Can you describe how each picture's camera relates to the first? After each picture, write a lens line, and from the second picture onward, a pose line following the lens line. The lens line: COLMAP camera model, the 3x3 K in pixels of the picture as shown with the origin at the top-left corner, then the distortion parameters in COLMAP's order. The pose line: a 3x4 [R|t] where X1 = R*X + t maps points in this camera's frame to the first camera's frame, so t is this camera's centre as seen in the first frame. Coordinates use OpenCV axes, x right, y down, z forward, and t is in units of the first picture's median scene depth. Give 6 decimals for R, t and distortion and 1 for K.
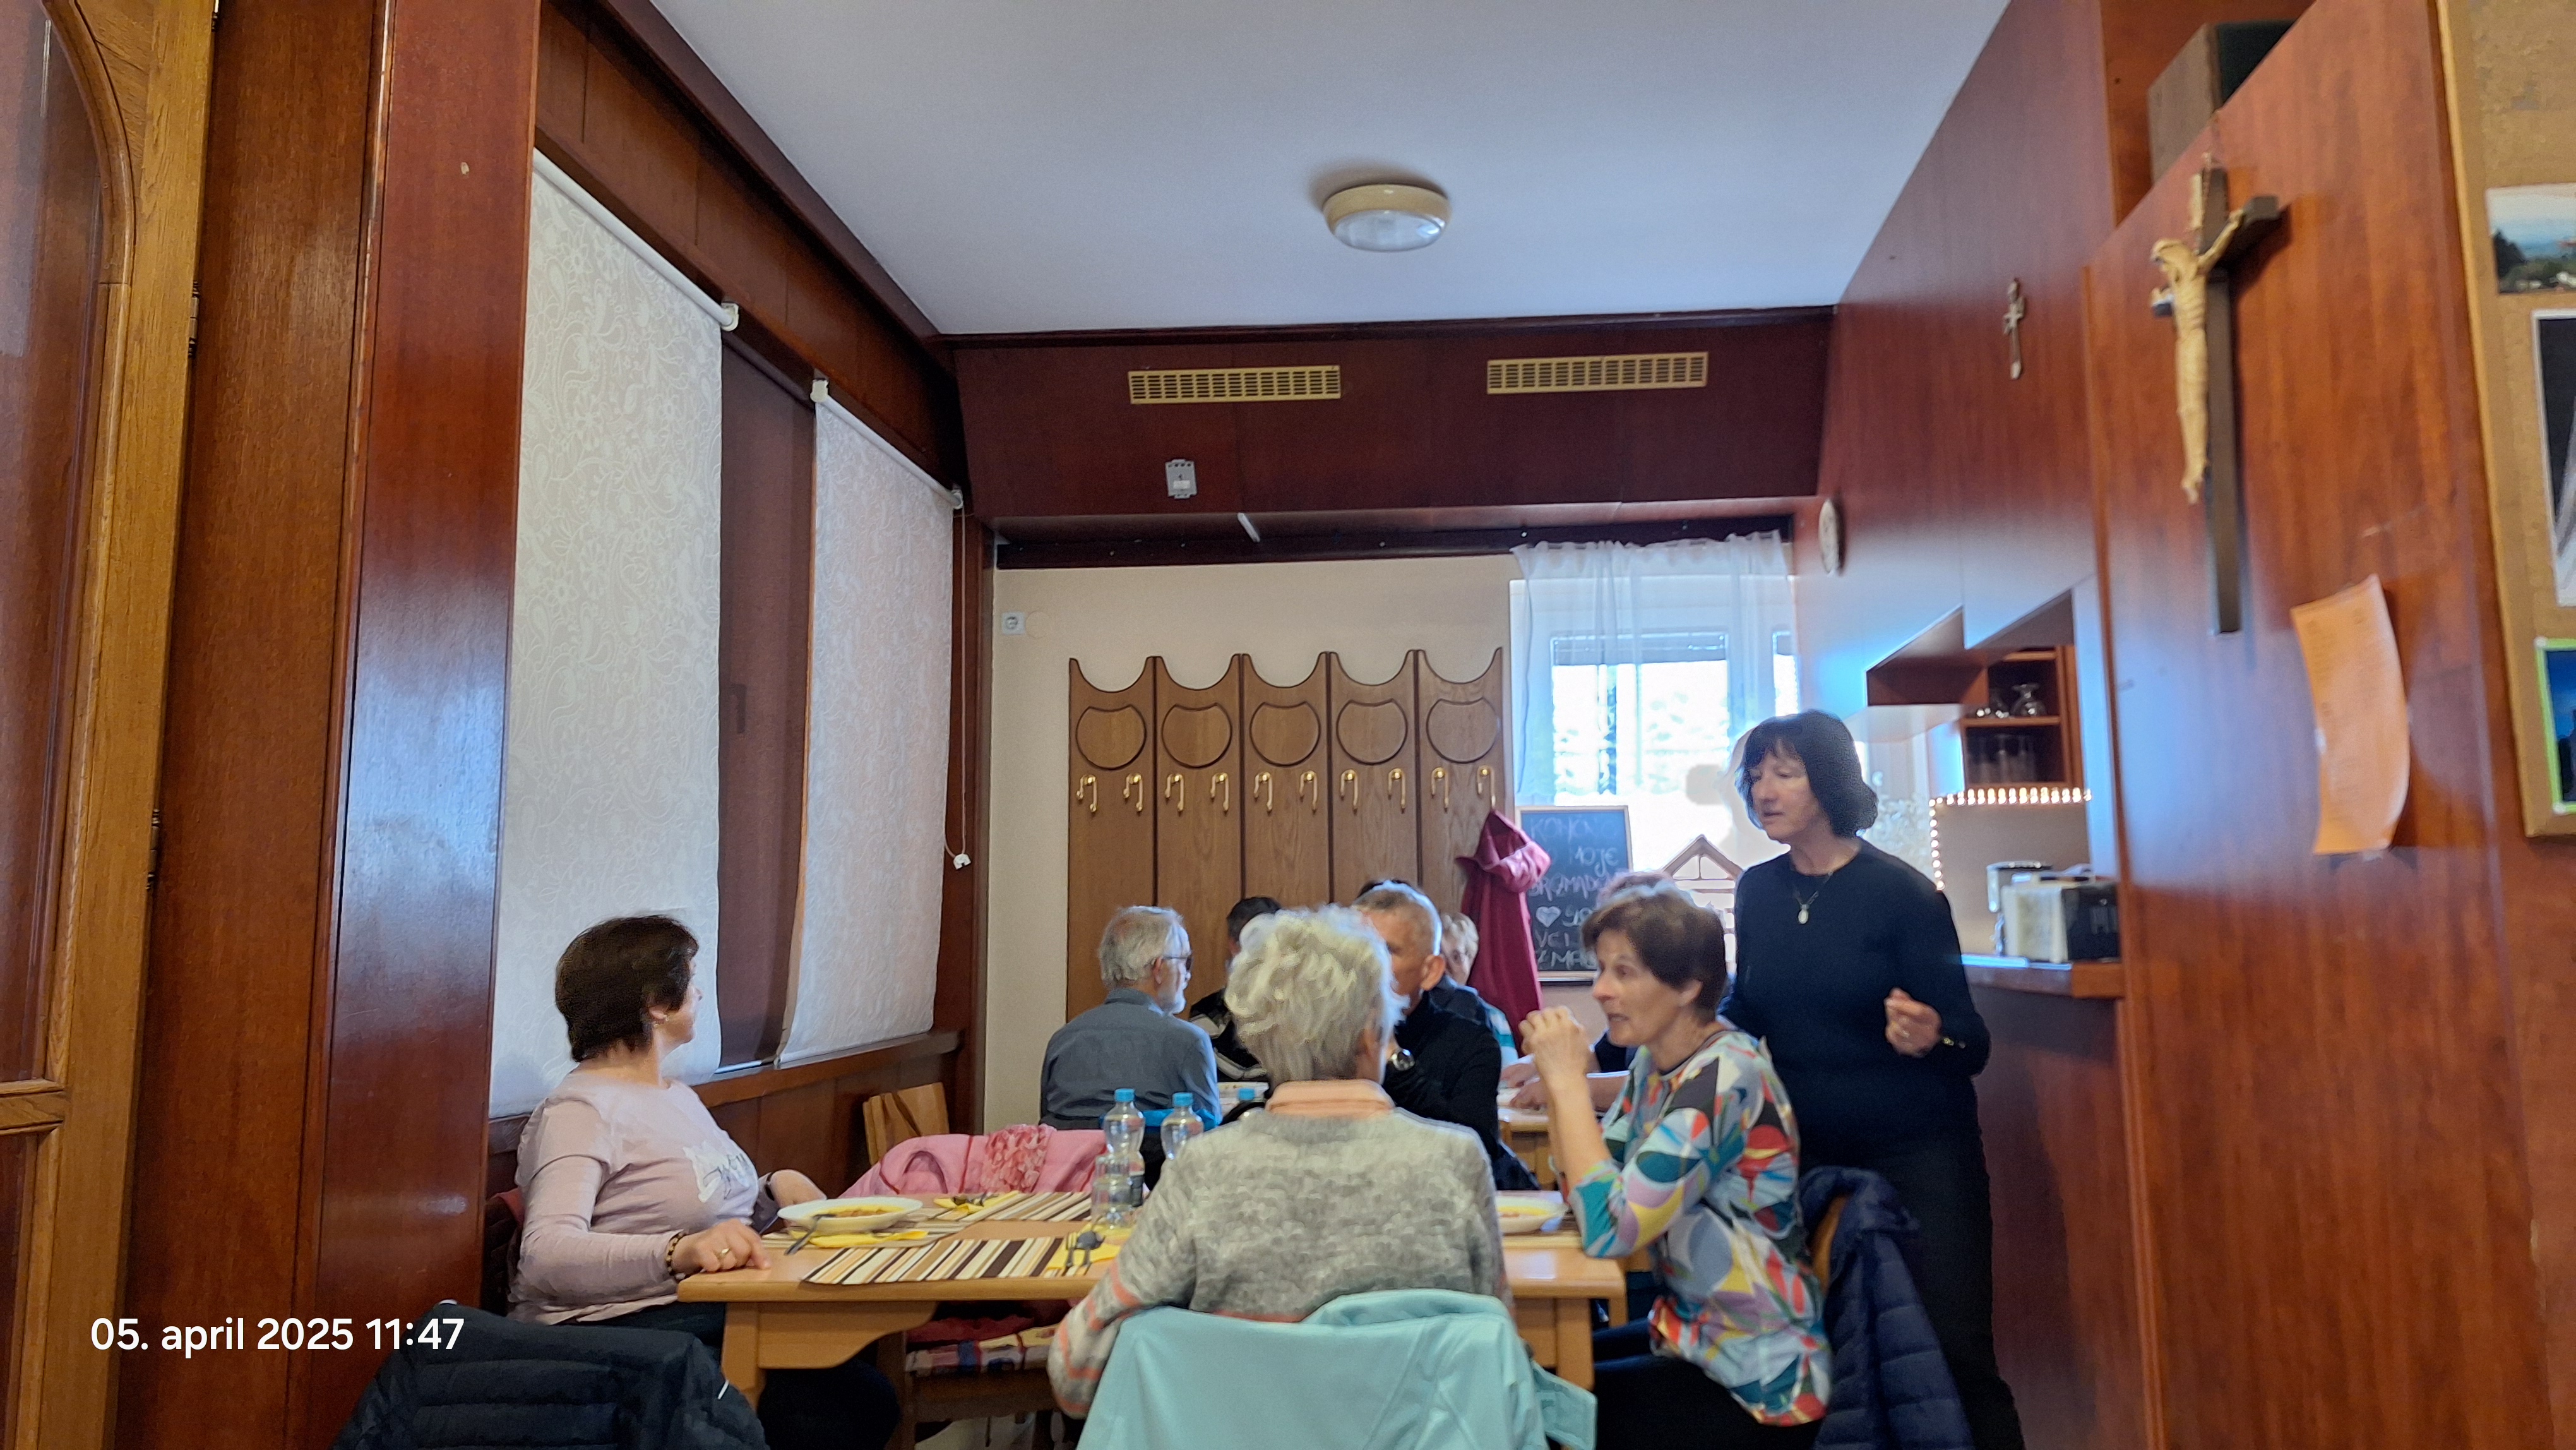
lens RADIAL K [[1810.9, 0, 1312.7], [0, 1810.9, 739.6], [0, 0, 1]] dist [0.057040, -0.077566]
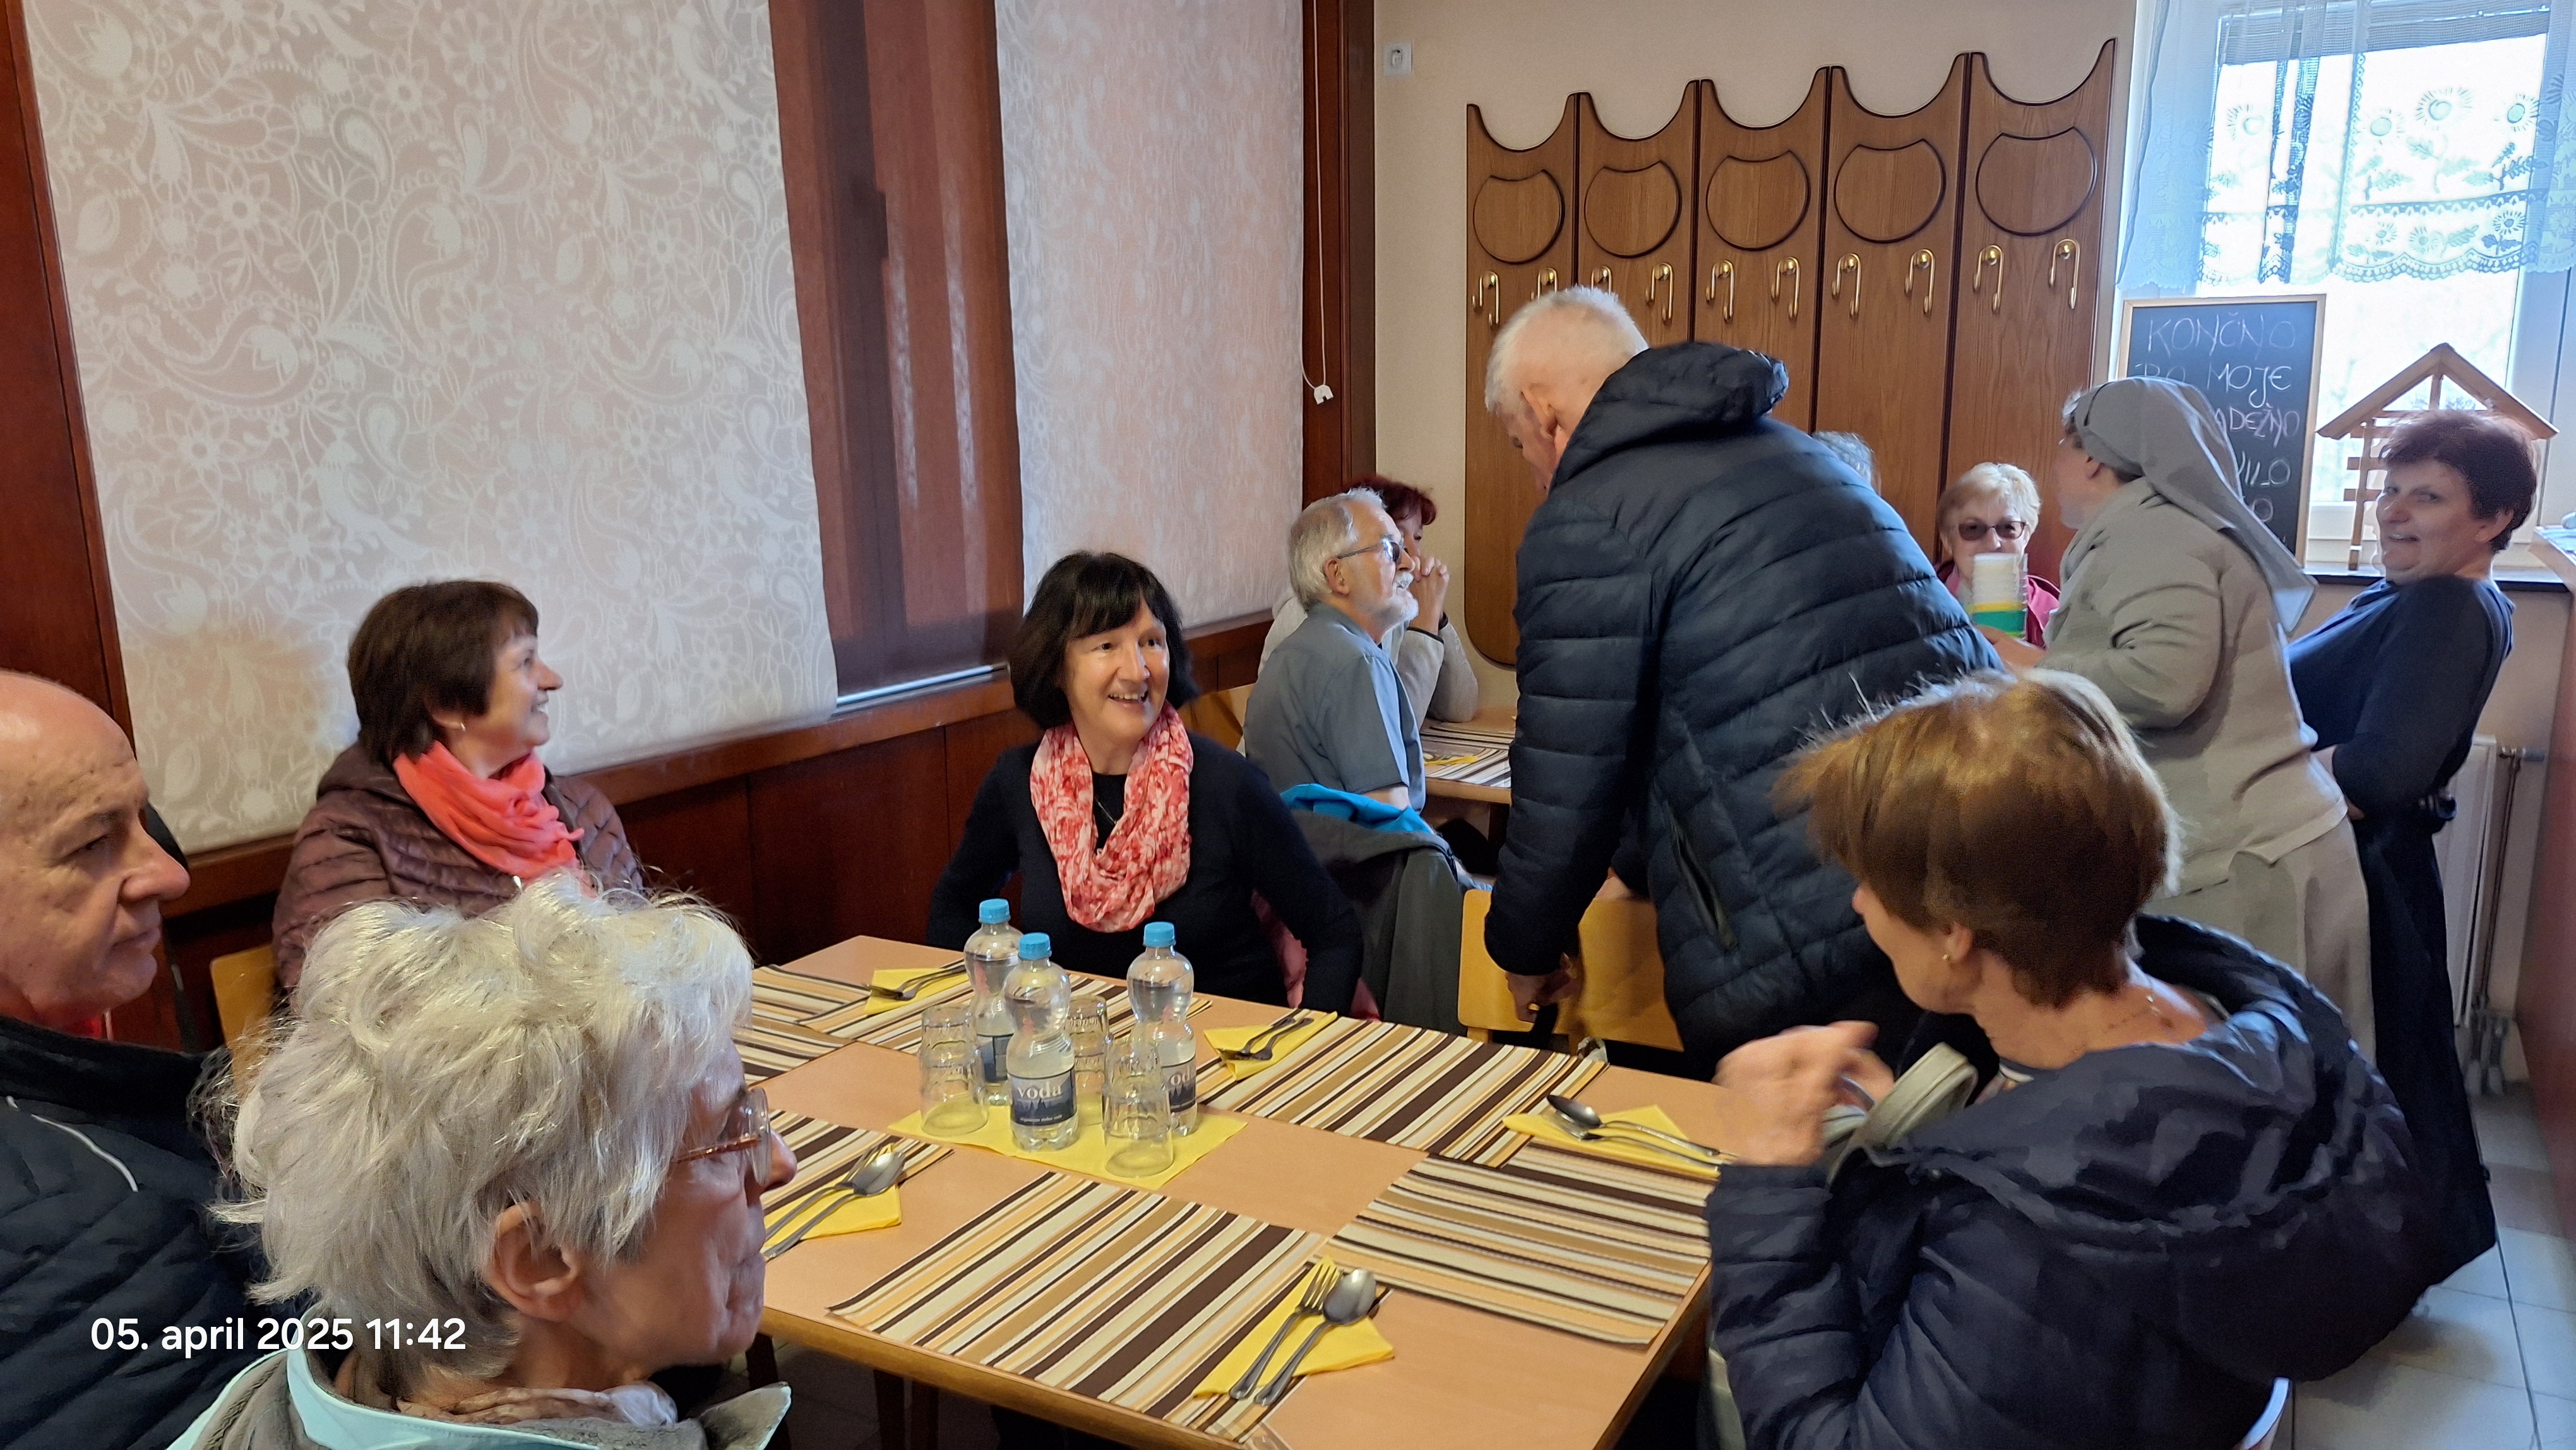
lens RADIAL K [[1726.7, 0, 1288.0], [0, 1726.7, 725.0], [0, 0, 1]] dist [0.071907, -0.129488]
pose [[0.899828, 0.081713, -0.428523, 0.125733], [0.053188, 0.954423, 0.293680, -0.017280], [0.432990, -0.287054, 0.854471, 0.314516]]
